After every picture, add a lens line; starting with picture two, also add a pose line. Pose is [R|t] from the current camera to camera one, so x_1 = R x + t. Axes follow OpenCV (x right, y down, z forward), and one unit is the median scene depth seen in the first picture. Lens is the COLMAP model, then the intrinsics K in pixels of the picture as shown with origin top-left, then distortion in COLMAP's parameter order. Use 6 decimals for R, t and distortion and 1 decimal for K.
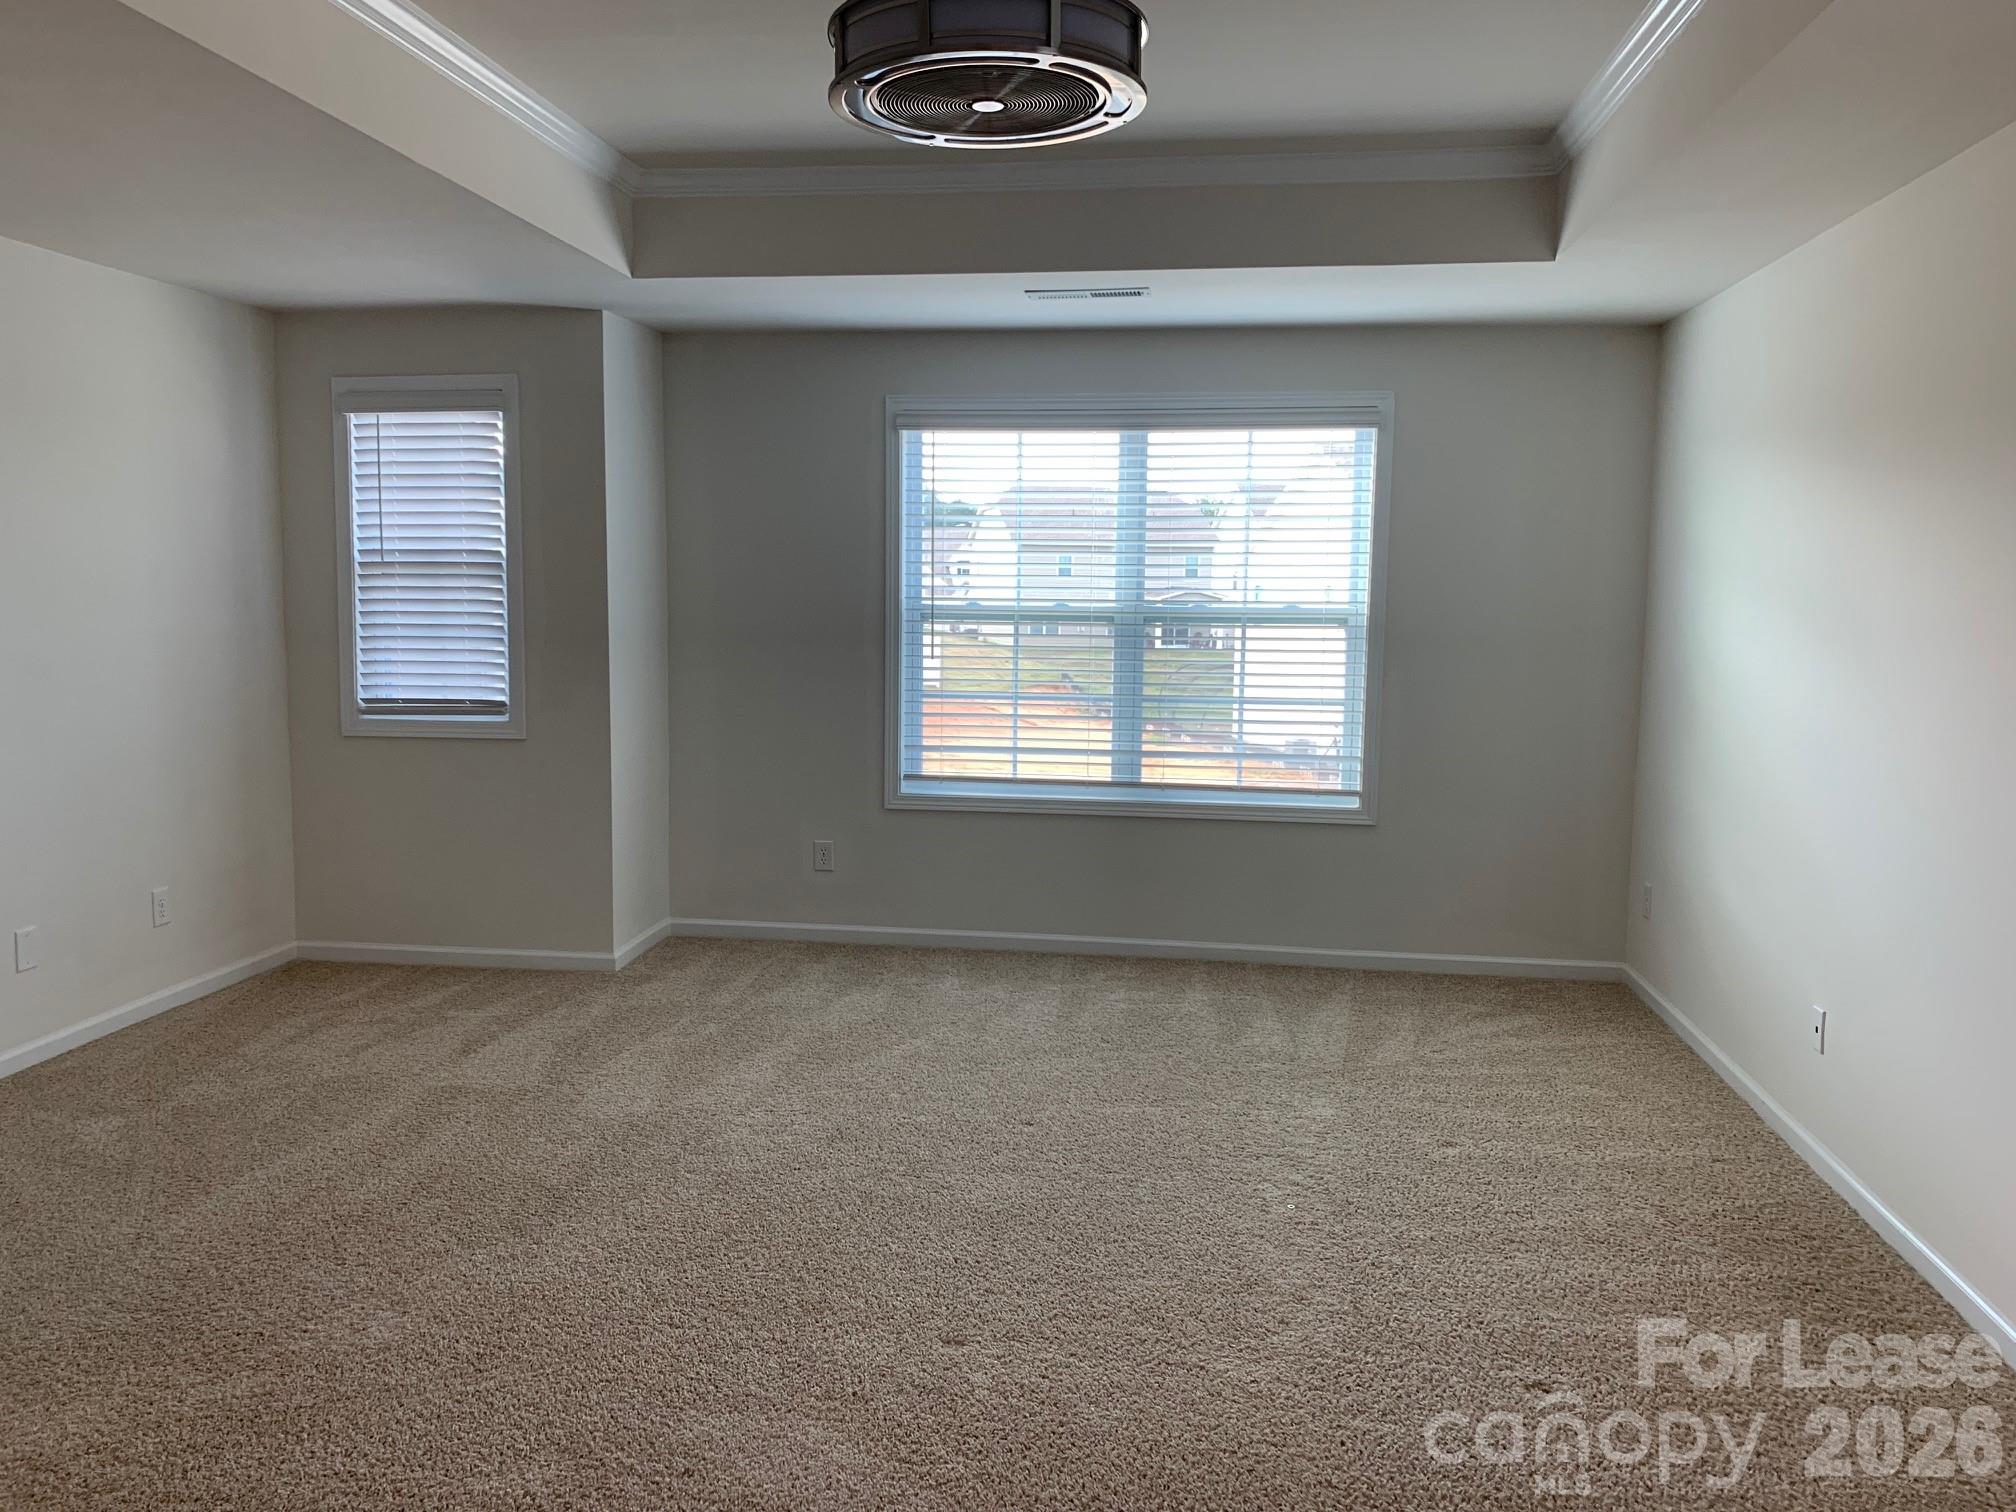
lens RADIAL K [[1555.1, 0, 1011.8], [0, 1555.1, 761.2], [0, 0, 1]] dist [0.032125, -0.034602]
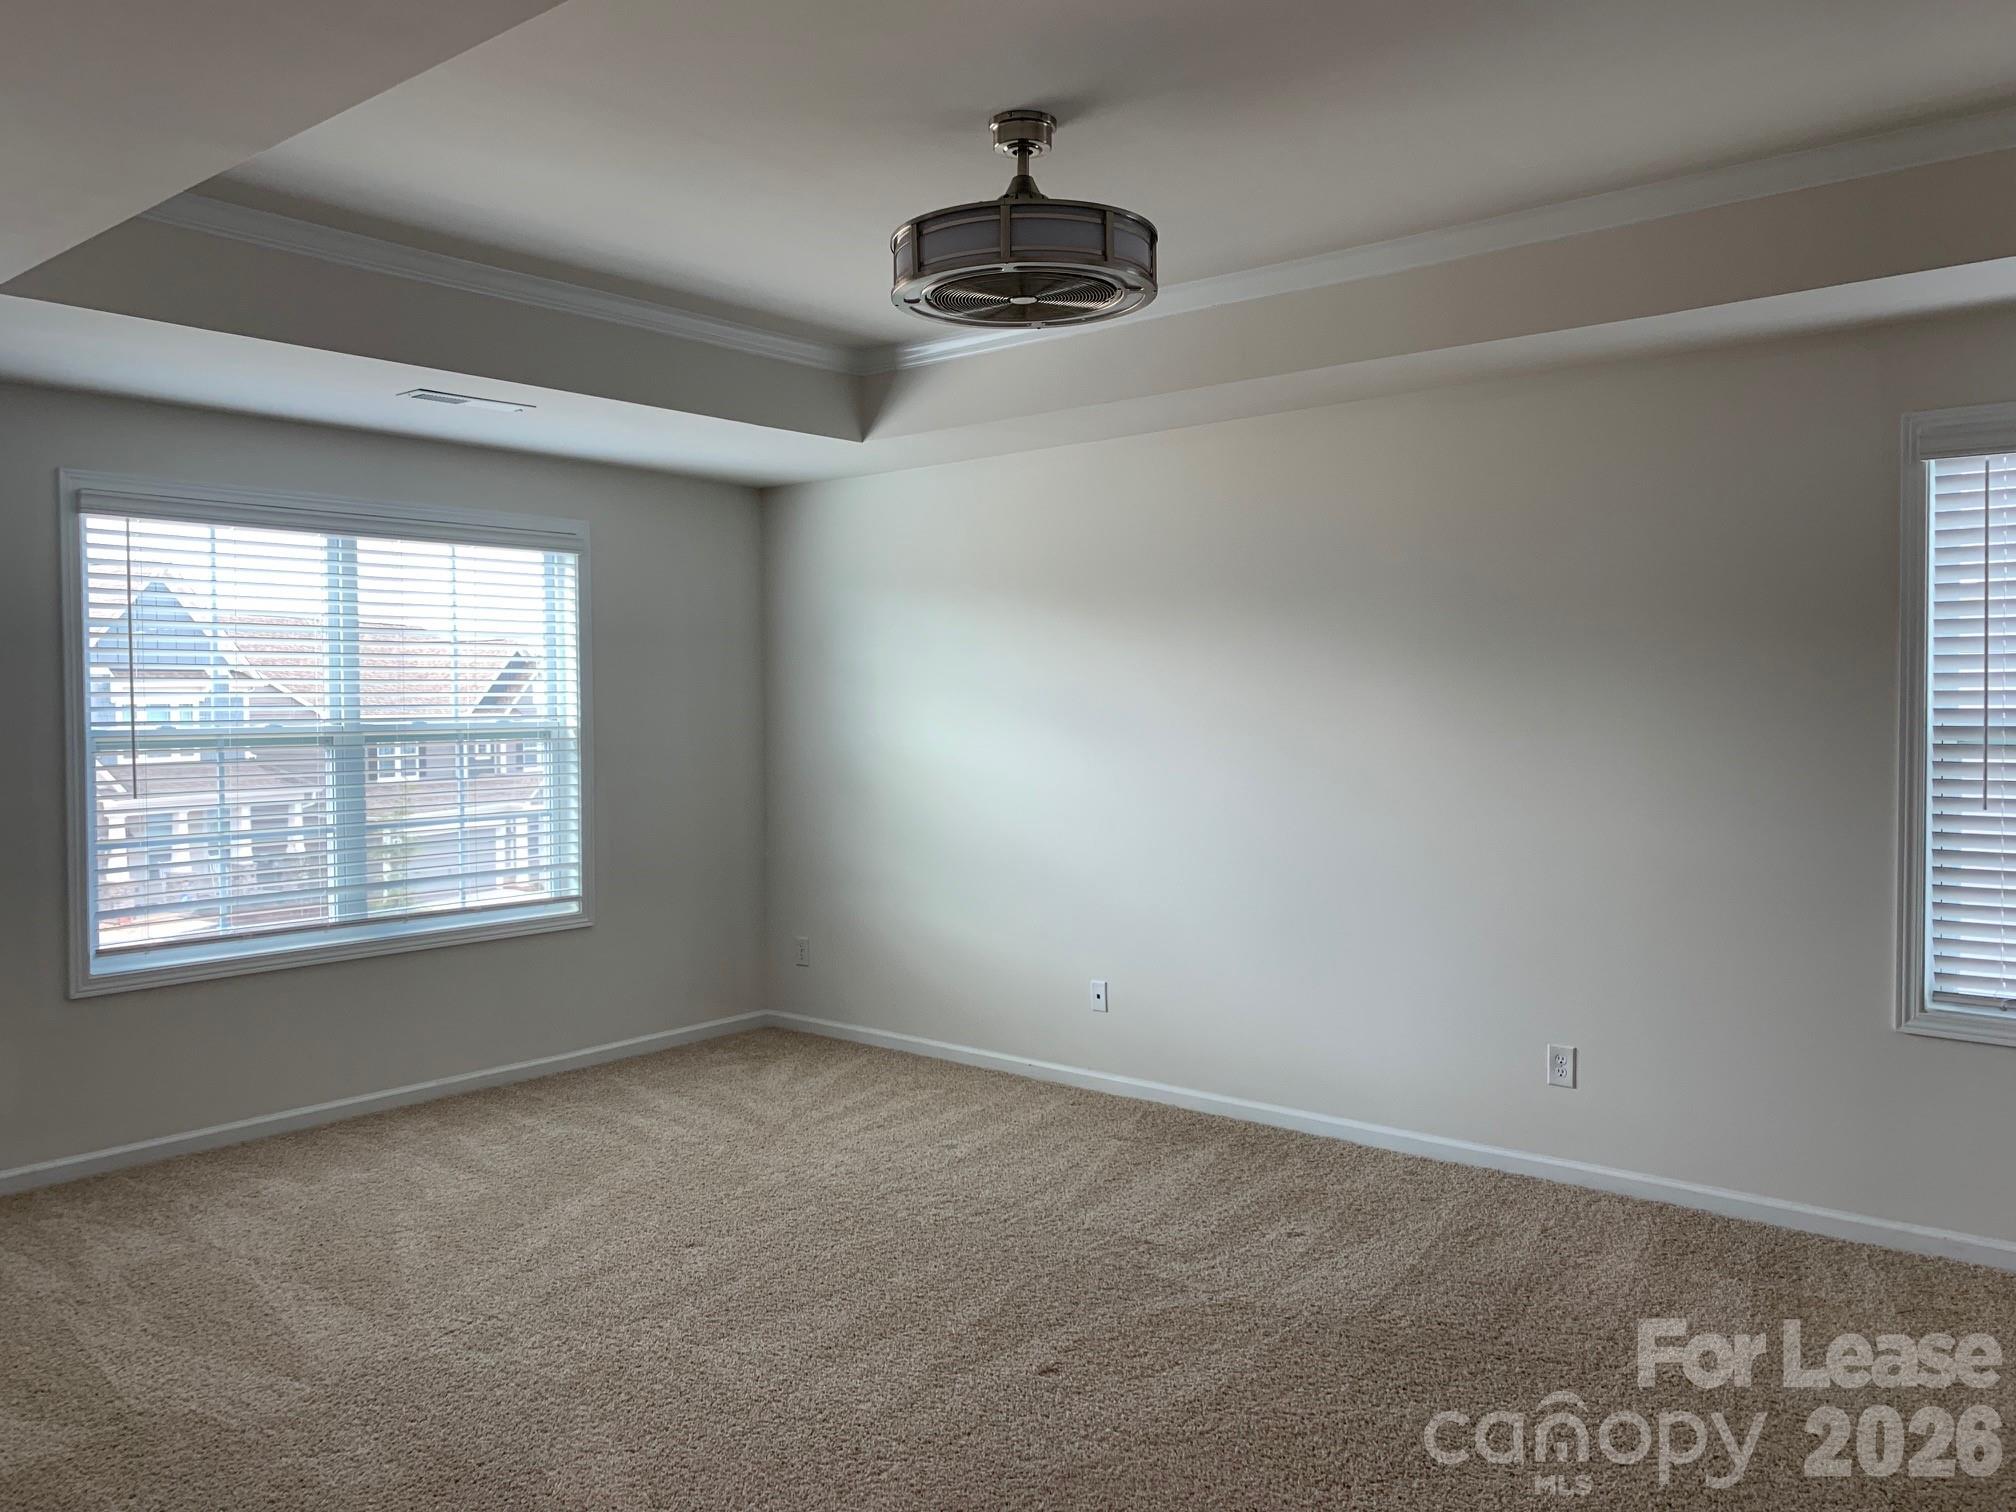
lens RADIAL K [[1555.1, 0, 1009.9], [0, 1555.1, 740.6], [0, 0, 1]] dist [0.032125, -0.034602]
pose [[0.515093, -0.036659, 0.856350, -0.514357], [0.112240, 0.993367, -0.024987, -0.025089], [-0.849754, 0.108987, 0.515791, 0.206091]]
